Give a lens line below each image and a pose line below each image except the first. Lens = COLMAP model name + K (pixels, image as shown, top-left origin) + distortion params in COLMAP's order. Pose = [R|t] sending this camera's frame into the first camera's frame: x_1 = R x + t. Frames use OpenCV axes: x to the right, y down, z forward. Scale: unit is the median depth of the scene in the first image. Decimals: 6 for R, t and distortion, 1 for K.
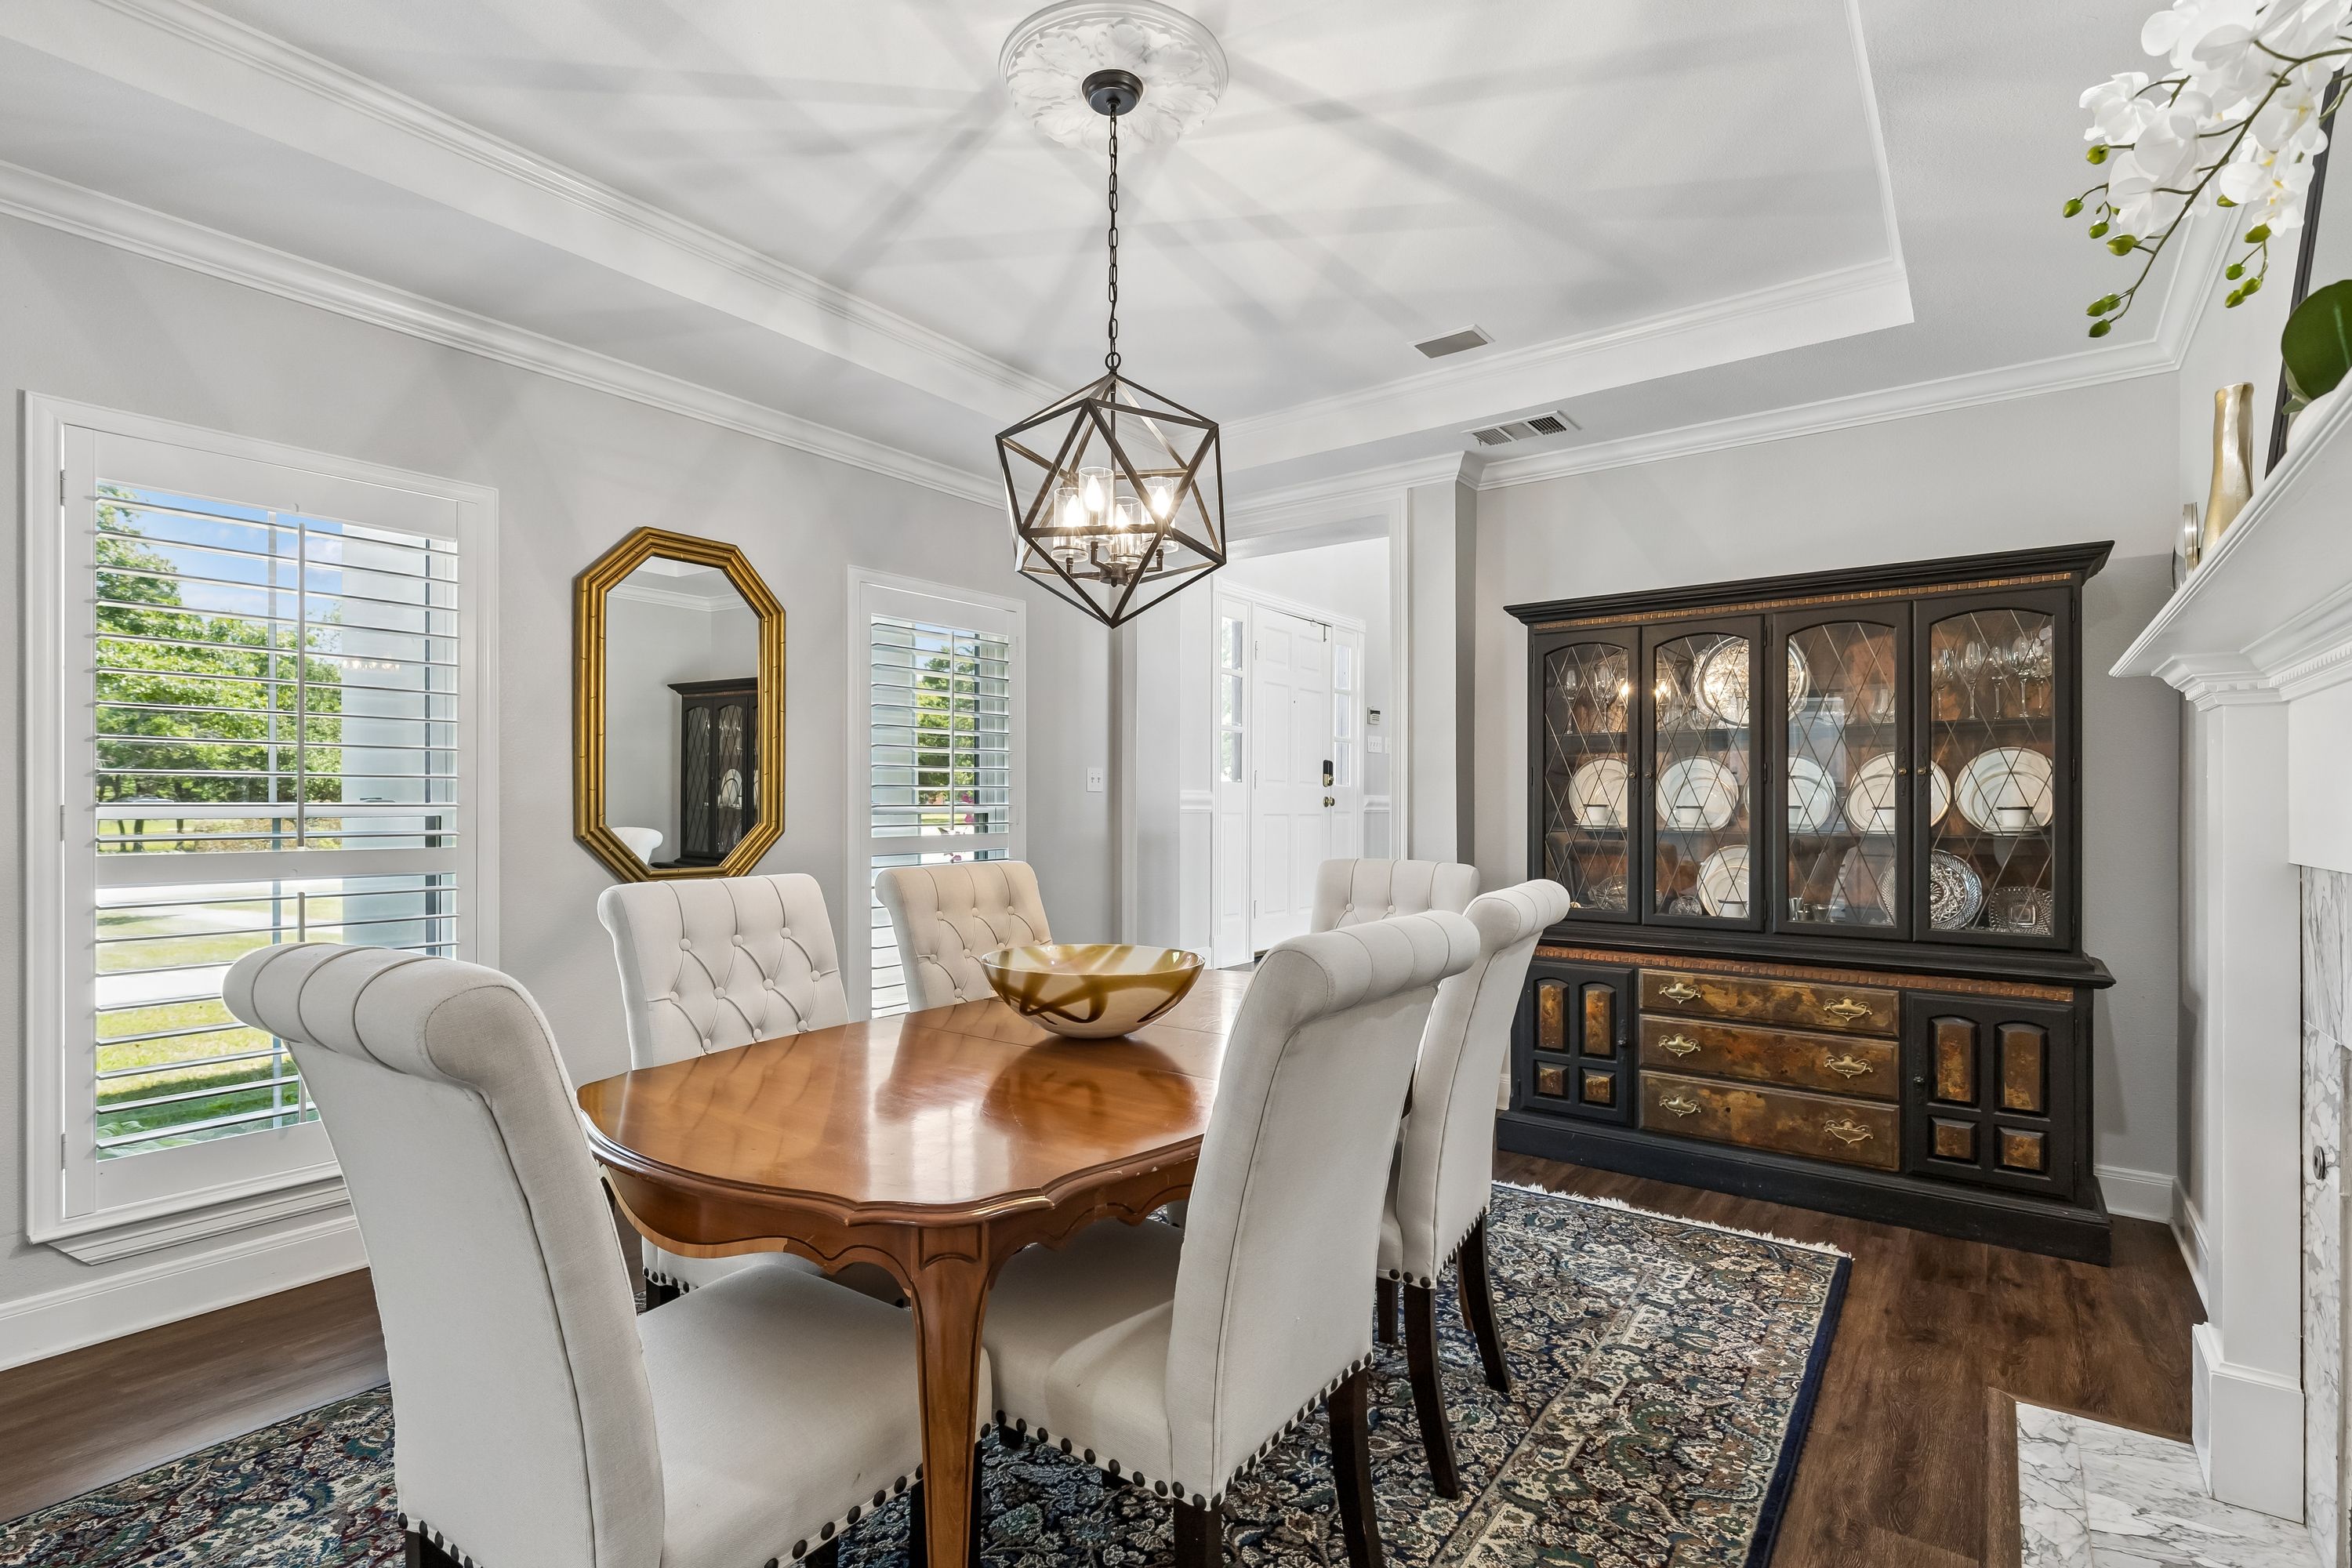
lens RADIAL K [[1120.6, 0, 1166.6], [0, 1120.6, 801.9], [0, 0, 1]] dist [0.001933, 0.000137]
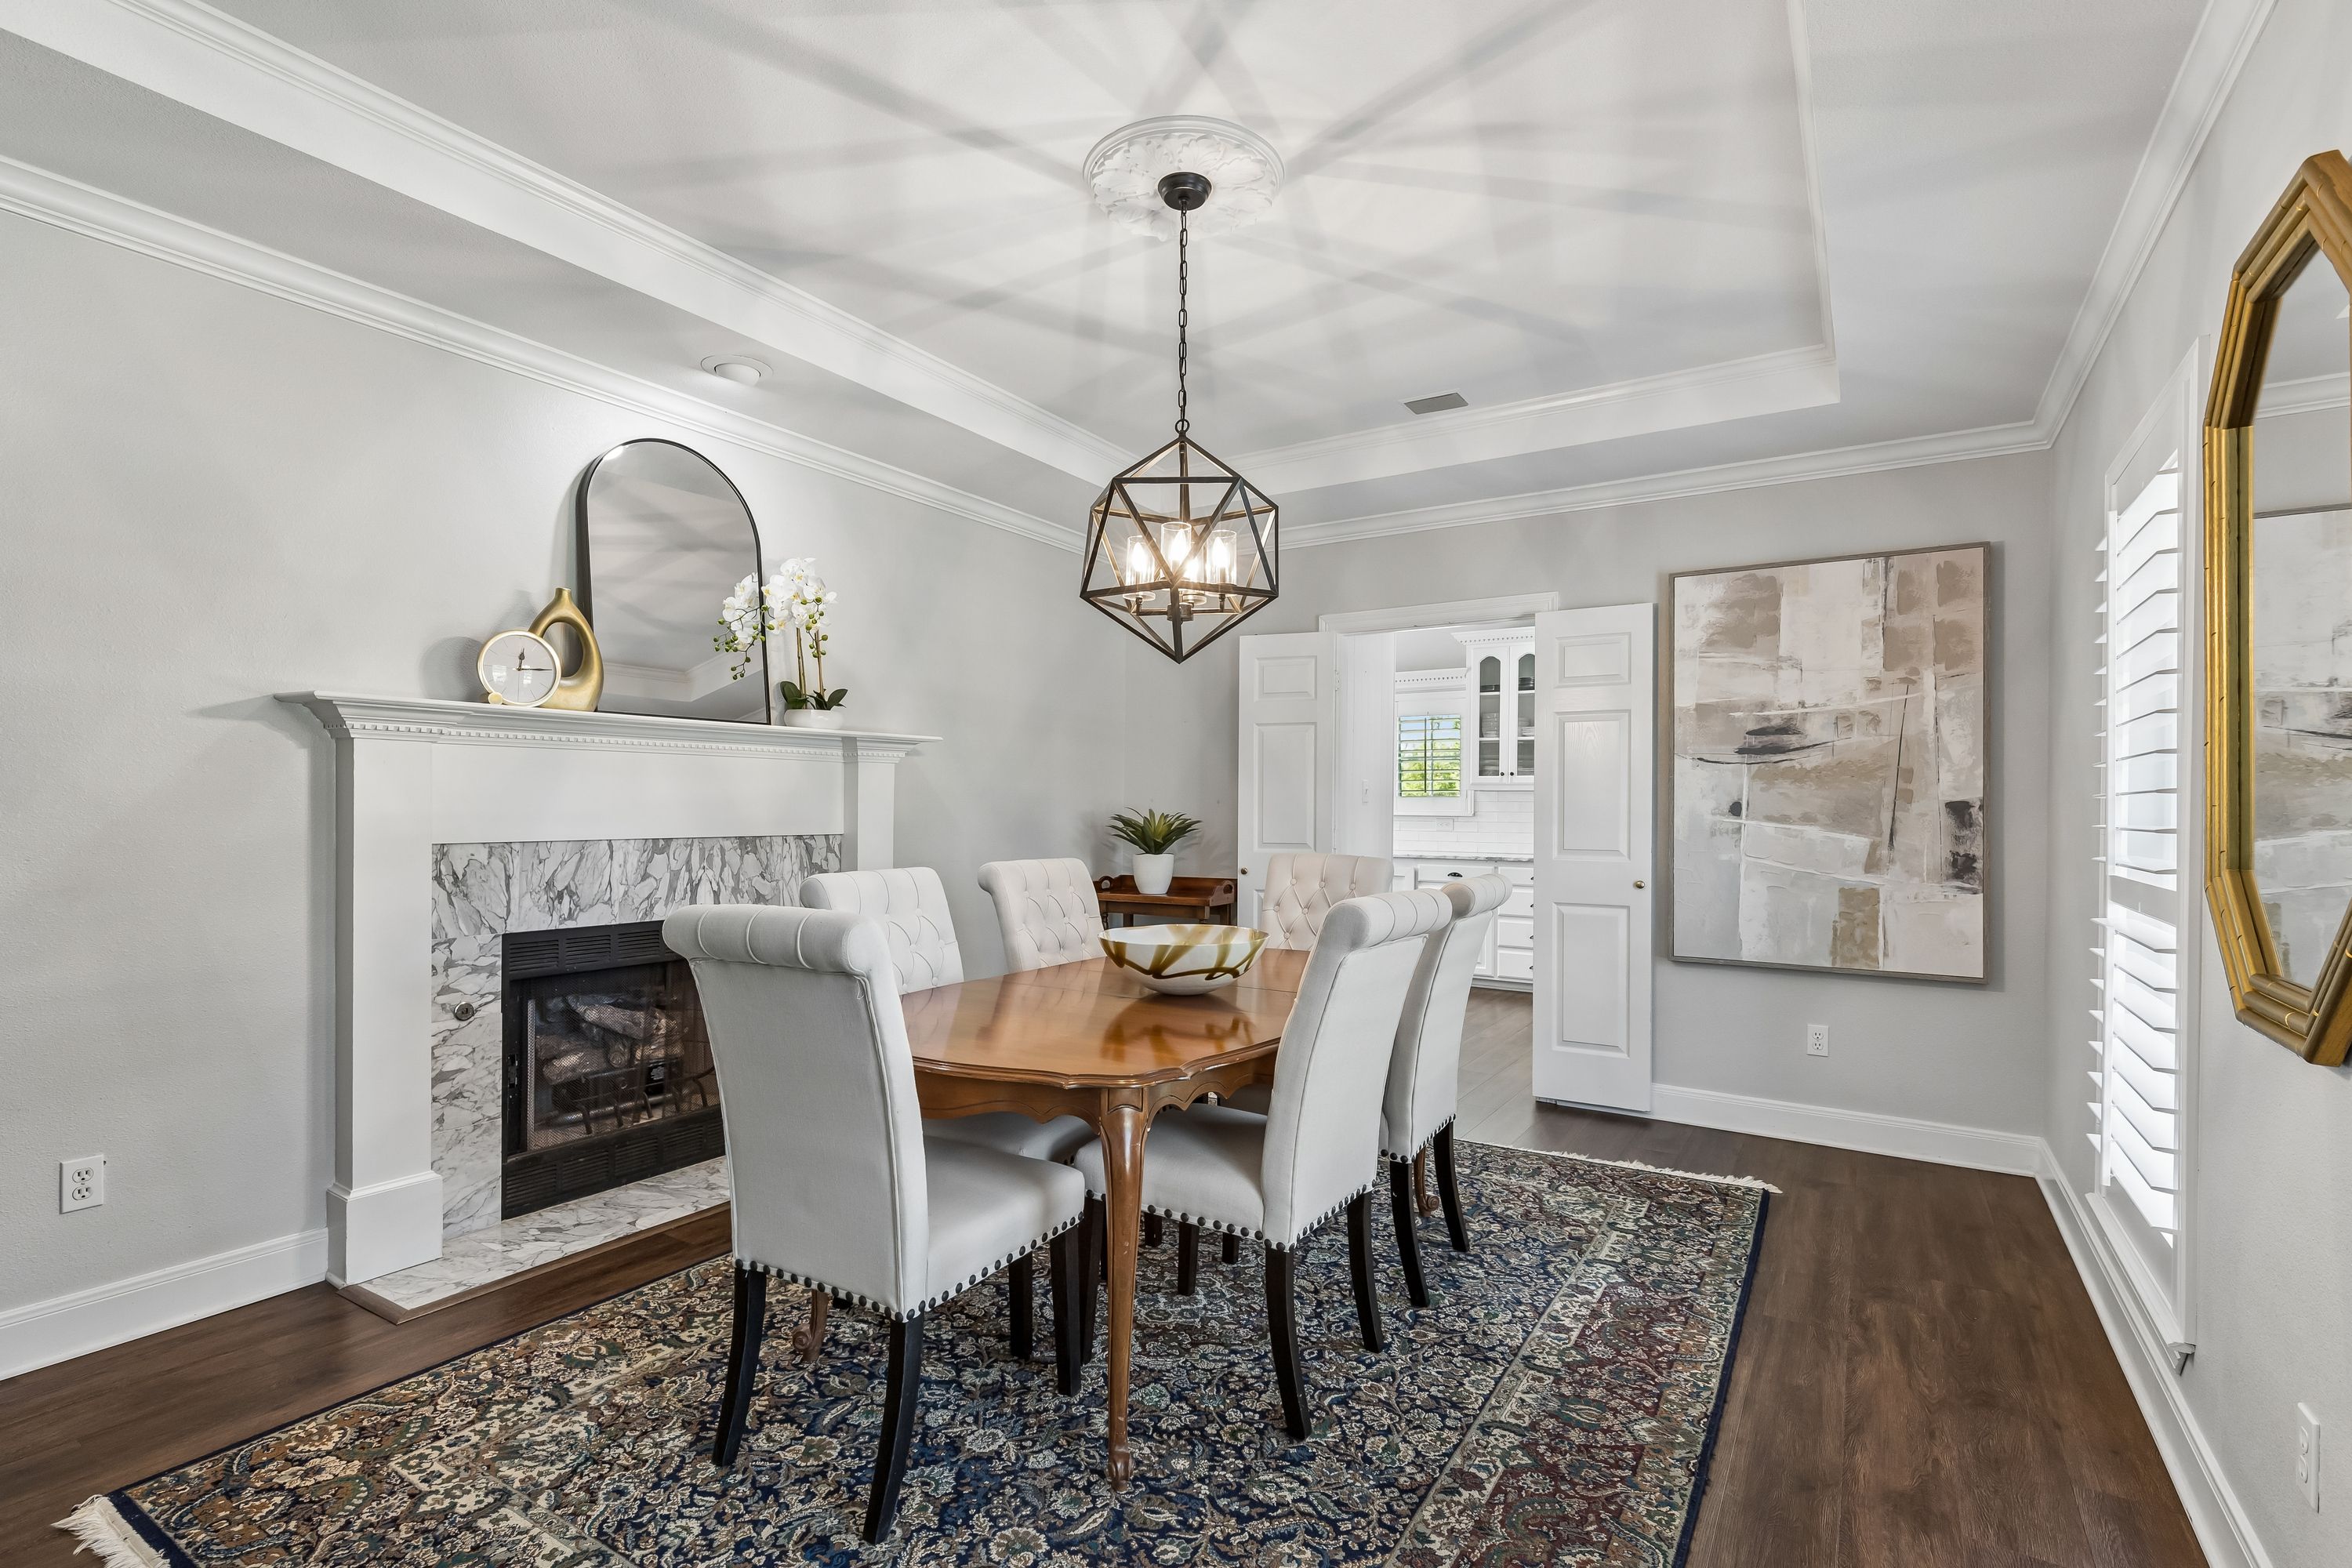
lens RADIAL K [[1120.6, 0, 1166.6], [0, 1120.6, 801.9], [0, 0, 1]] dist [0.001933, 0.000137]
pose [[-0.997396, -0.010505, -0.071350, 0.042394], [-0.010114, 0.999932, -0.005845, -0.005943], [0.071406, -0.005108, -0.997434, 2.029563]]
